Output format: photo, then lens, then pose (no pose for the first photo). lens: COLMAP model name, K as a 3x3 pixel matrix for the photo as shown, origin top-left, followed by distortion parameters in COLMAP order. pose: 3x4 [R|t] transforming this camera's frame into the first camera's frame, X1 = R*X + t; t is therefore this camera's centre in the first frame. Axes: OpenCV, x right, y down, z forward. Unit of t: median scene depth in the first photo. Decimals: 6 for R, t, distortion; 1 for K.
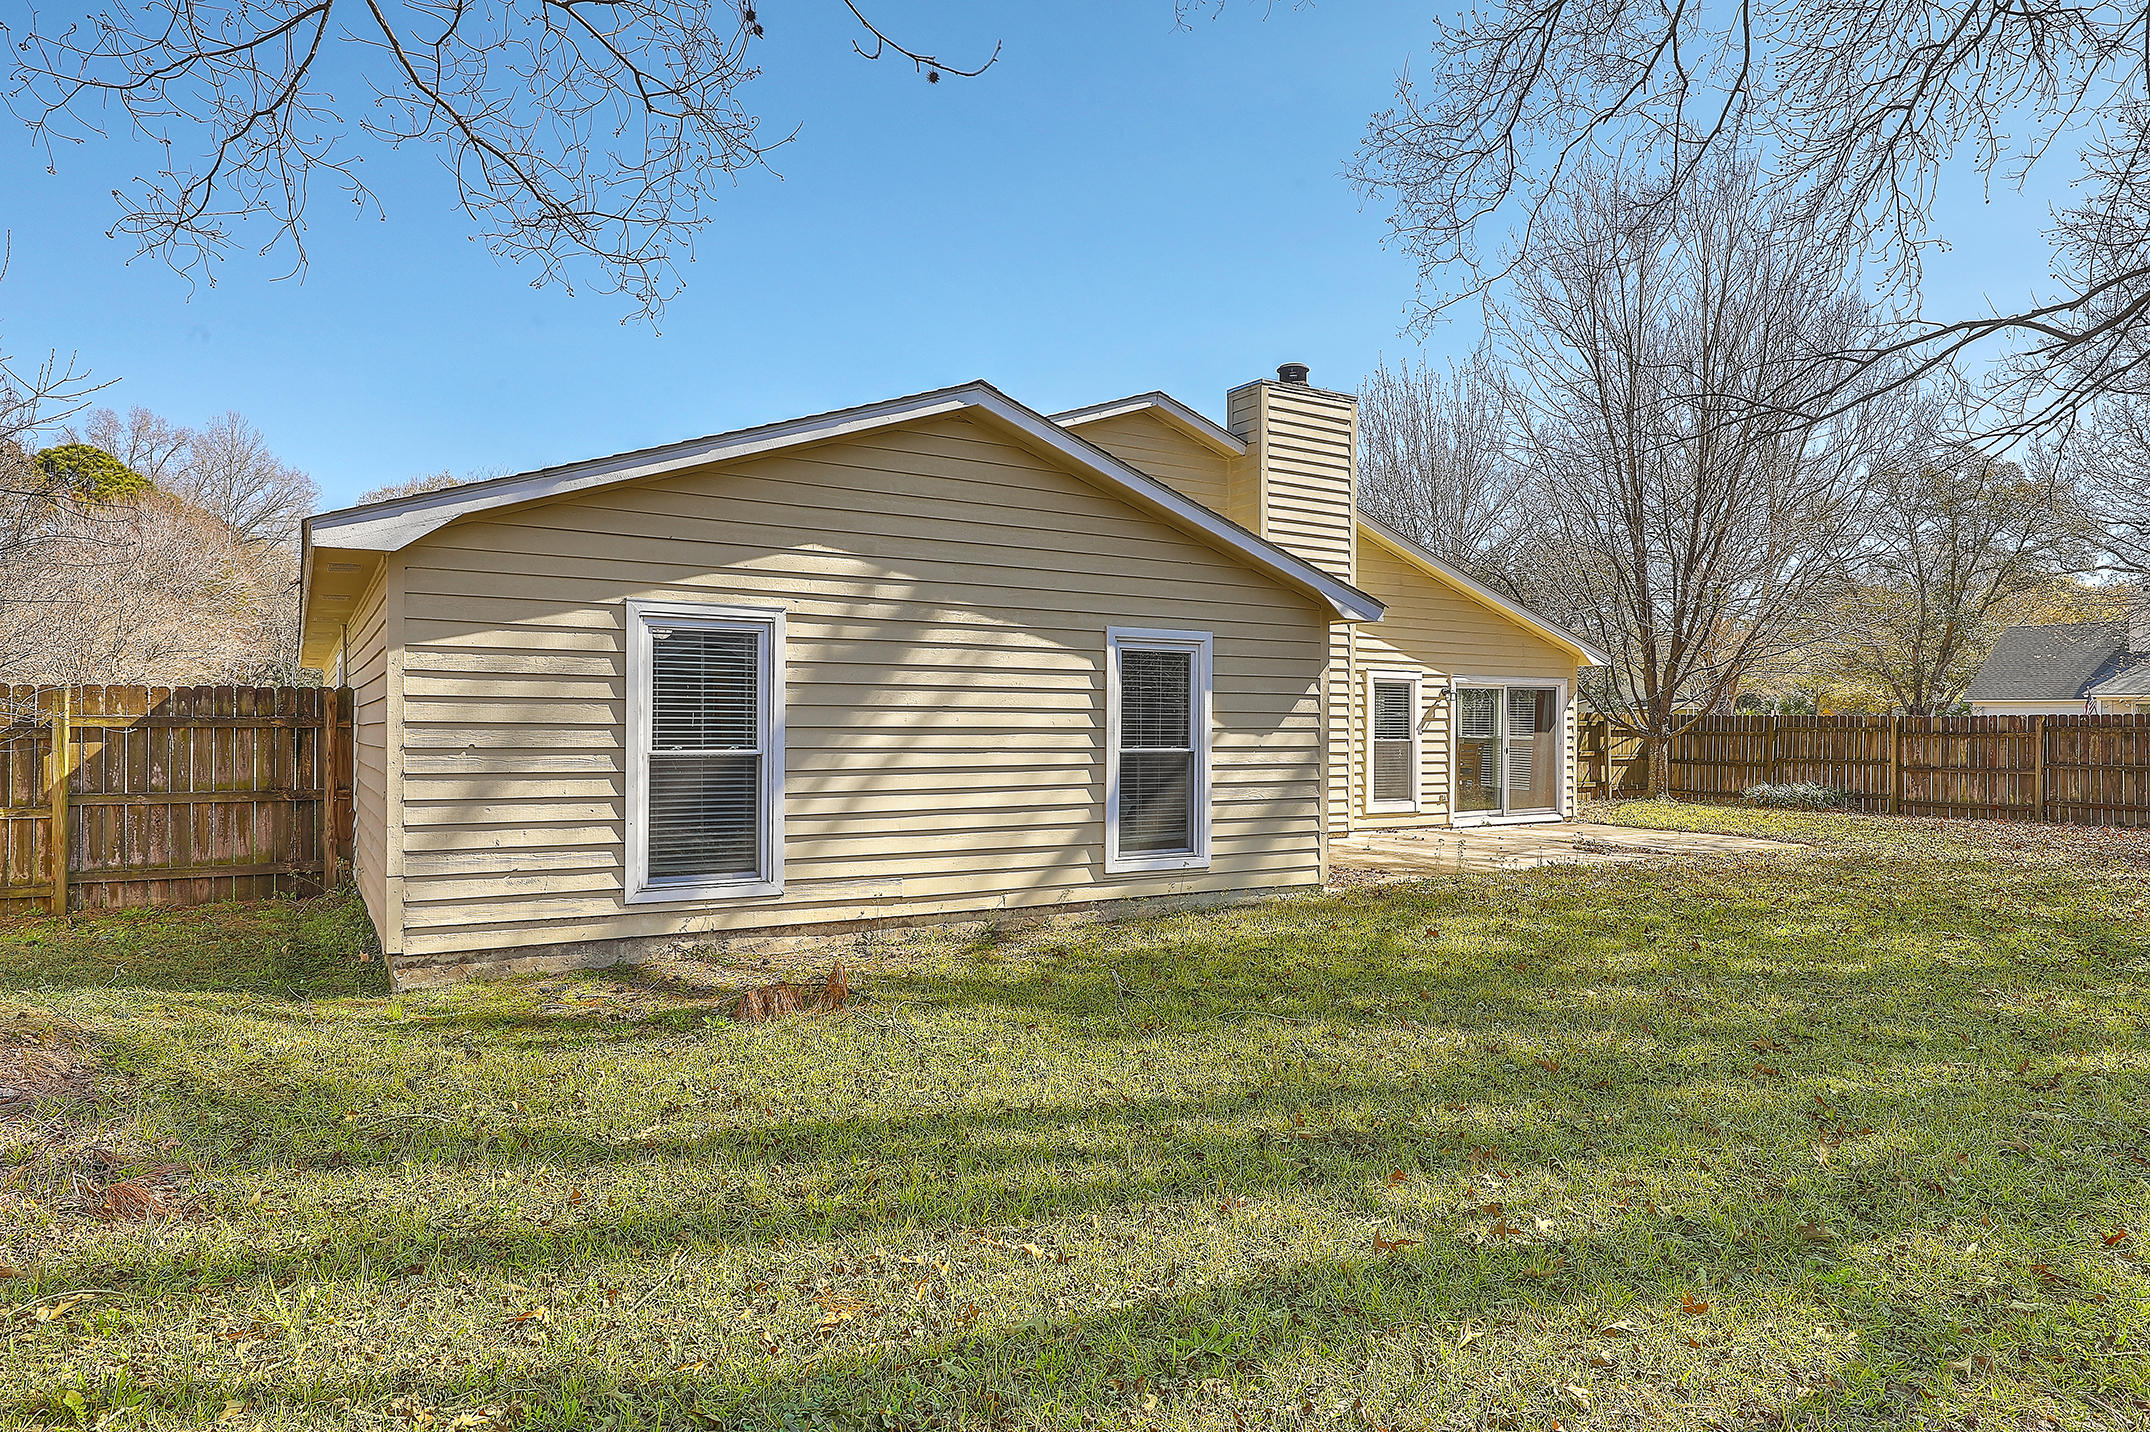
lens RADIAL K [[1278.1, 0, 1083.9], [0, 1278.1, 700.5], [0, 0, 1]] dist [0.000882, 0.000366]
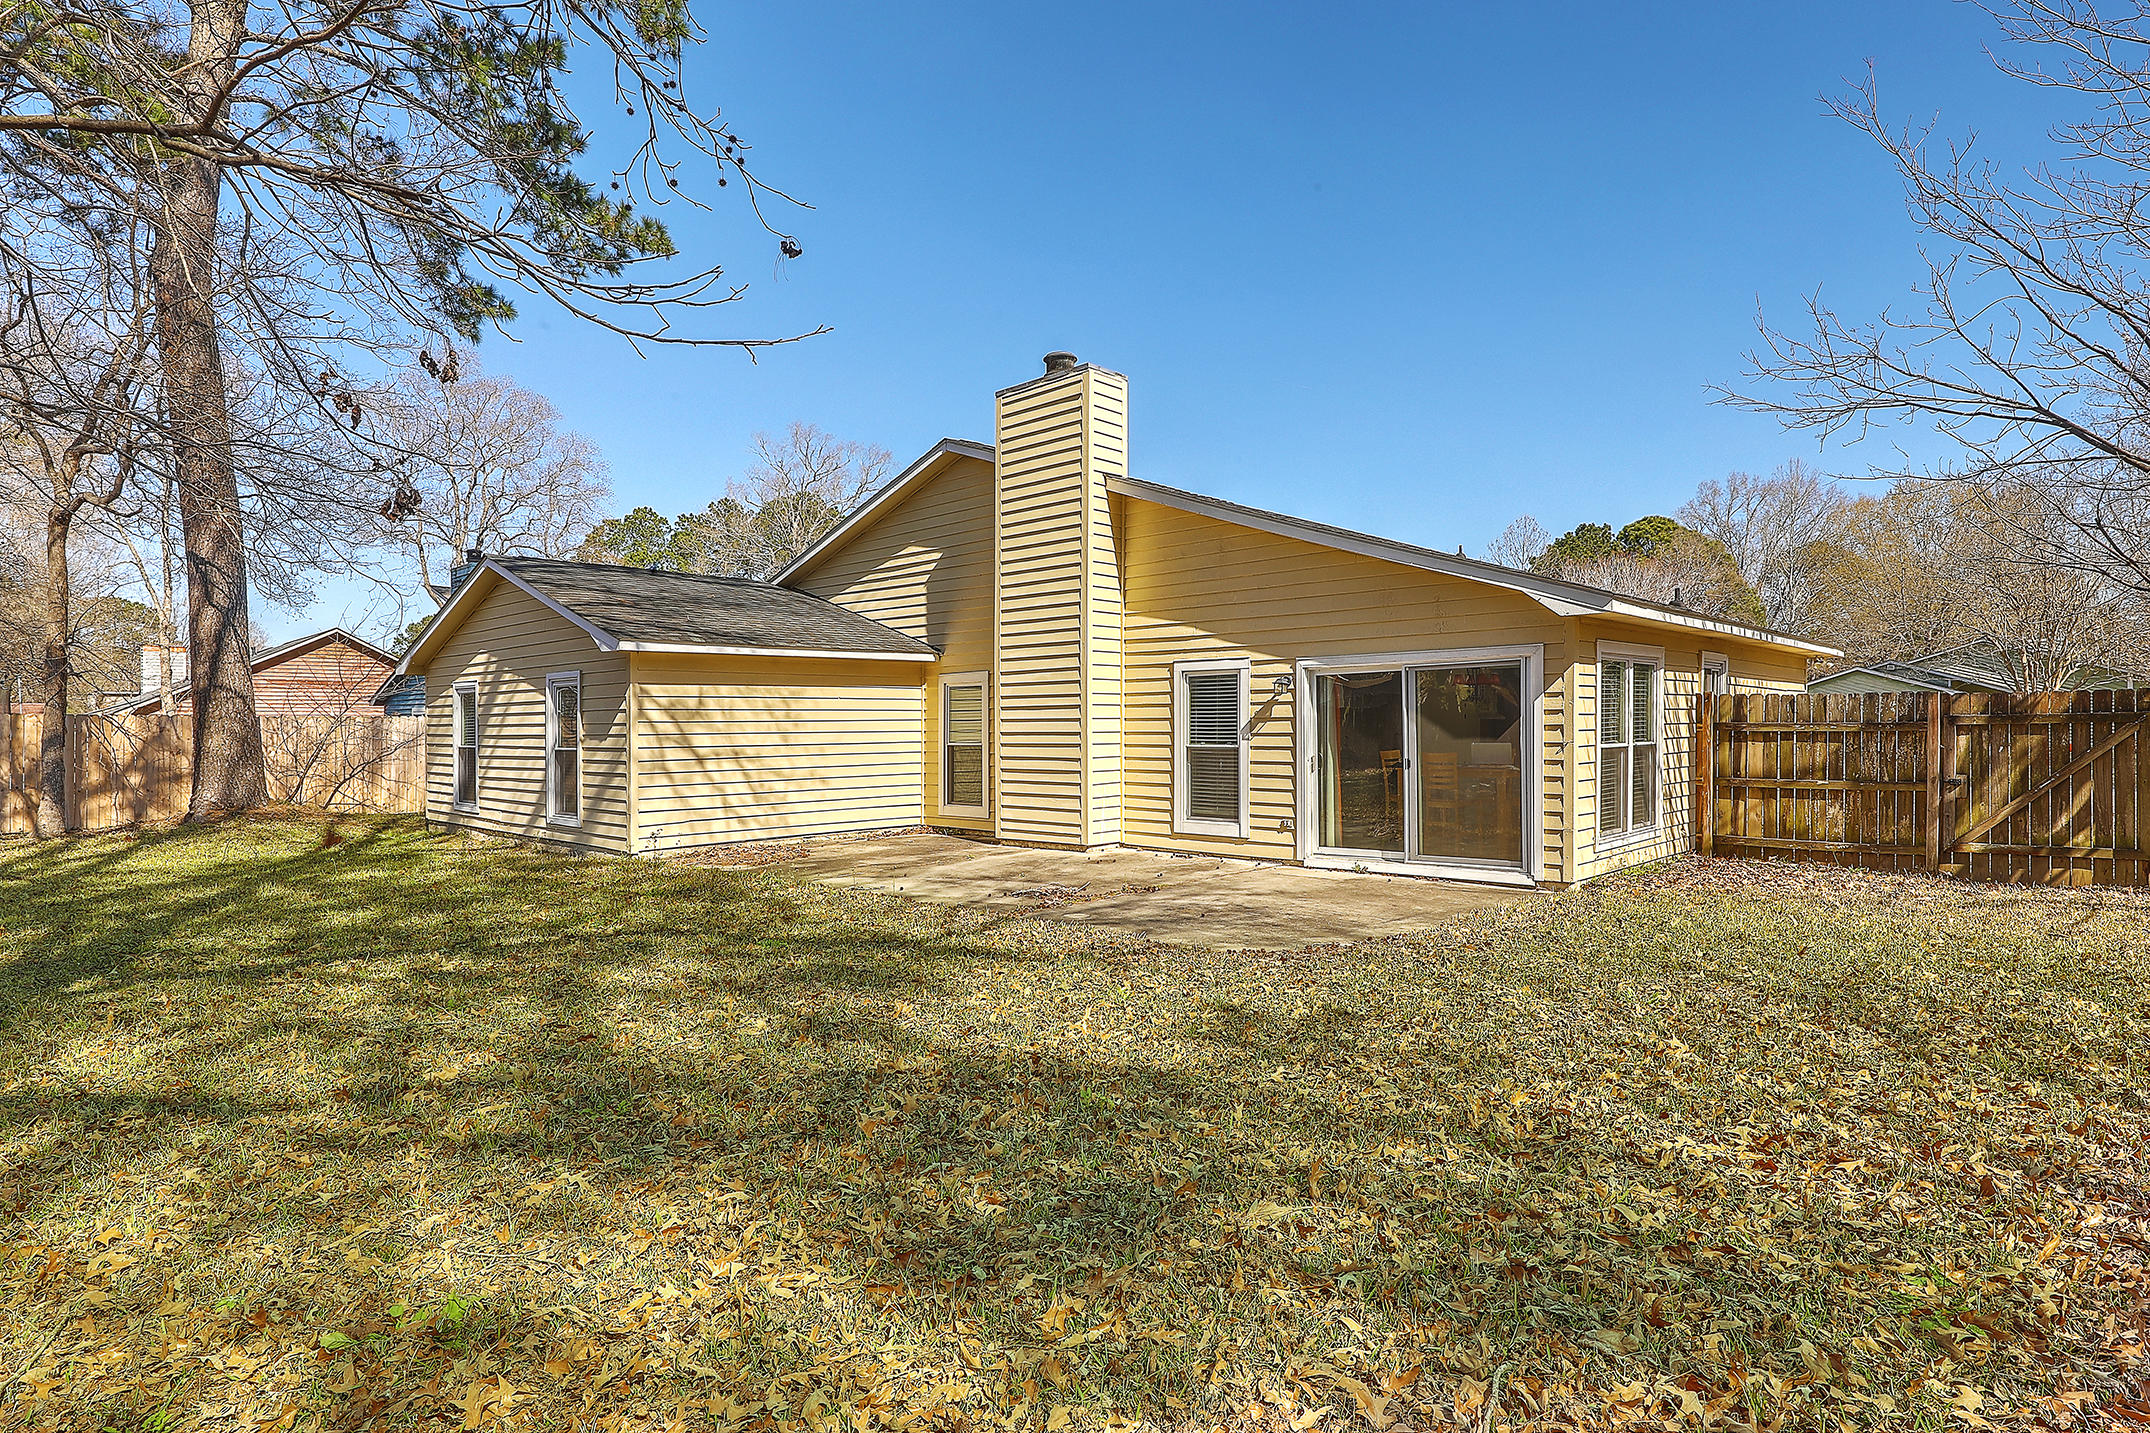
lens RADIAL K [[1130.8, 0, 1078.1], [0, 1130.8, 728.9], [0, 0, 1]] dist [0.000559, 0.000171]
pose [[0.244974, -0.009234, -0.969486, 1.580101], [0.025265, 0.999676, -0.003138, 0.035139], [0.969200, -0.023725, 0.245128, 1.282757]]
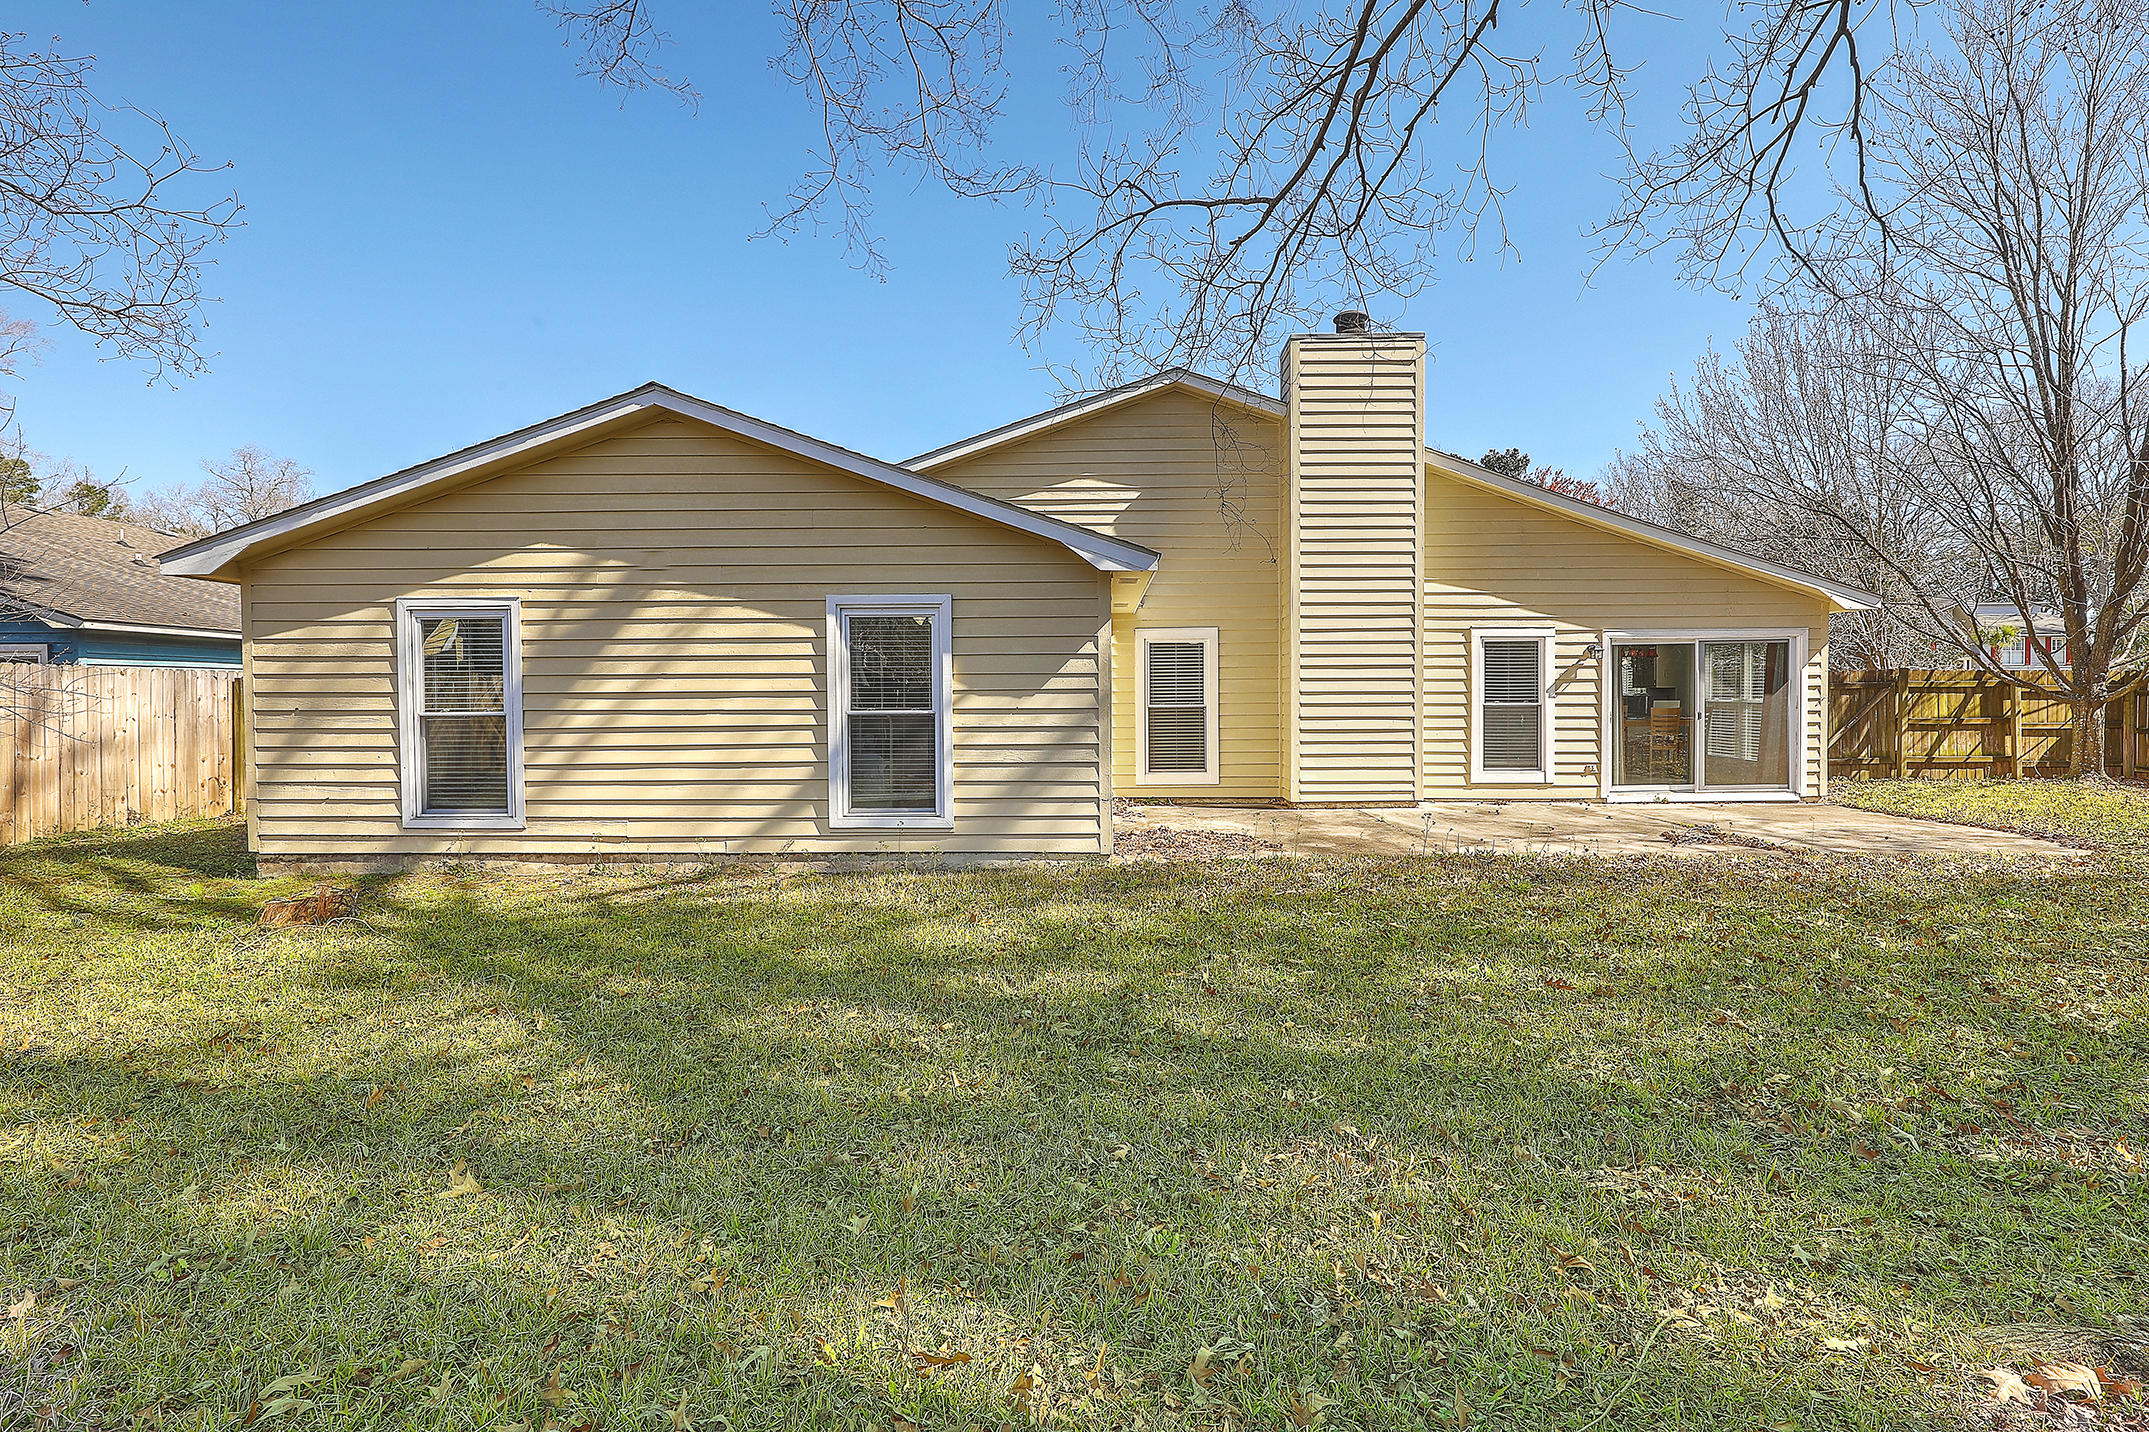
lens RADIAL K [[985.7, 0, 1072.3], [0, 985.7, 708.6], [0, 0, 1]] dist [-0.002253, -0.000178]
pose [[0.840907, -0.006048, -0.541146, 0.619201], [0.020726, 0.999564, 0.021034, 0.022518], [0.540783, -0.028903, 0.840665, 0.412840]]
